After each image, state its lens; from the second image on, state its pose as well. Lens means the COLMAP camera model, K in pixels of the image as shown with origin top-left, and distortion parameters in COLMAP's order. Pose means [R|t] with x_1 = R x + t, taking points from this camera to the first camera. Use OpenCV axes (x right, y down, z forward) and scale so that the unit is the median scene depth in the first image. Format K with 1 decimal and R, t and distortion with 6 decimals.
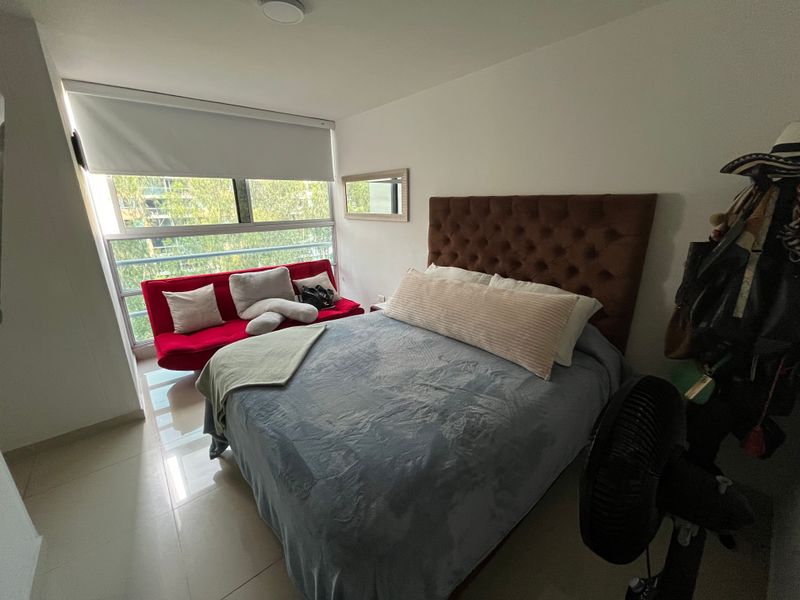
lens RADIAL K [[325.2, 0, 403.5], [0, 325.2, 297.8], [0, 0, 1]] dist [0.001399, -0.000030]
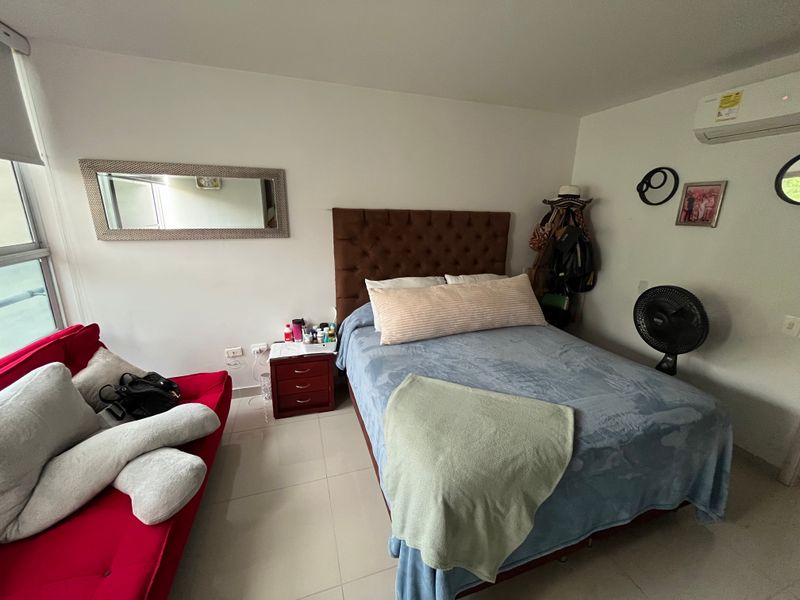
lens RADIAL K [[325.2, 0, 403.5], [0, 325.2, 297.8], [0, 0, 1]] dist [0.001399, -0.000030]
pose [[0.380647, -0.228532, 0.896036, -0.767277], [0.243044, 0.959638, 0.141505, -0.174672], [-0.892209, 0.163913, 0.420827, 0.566835]]
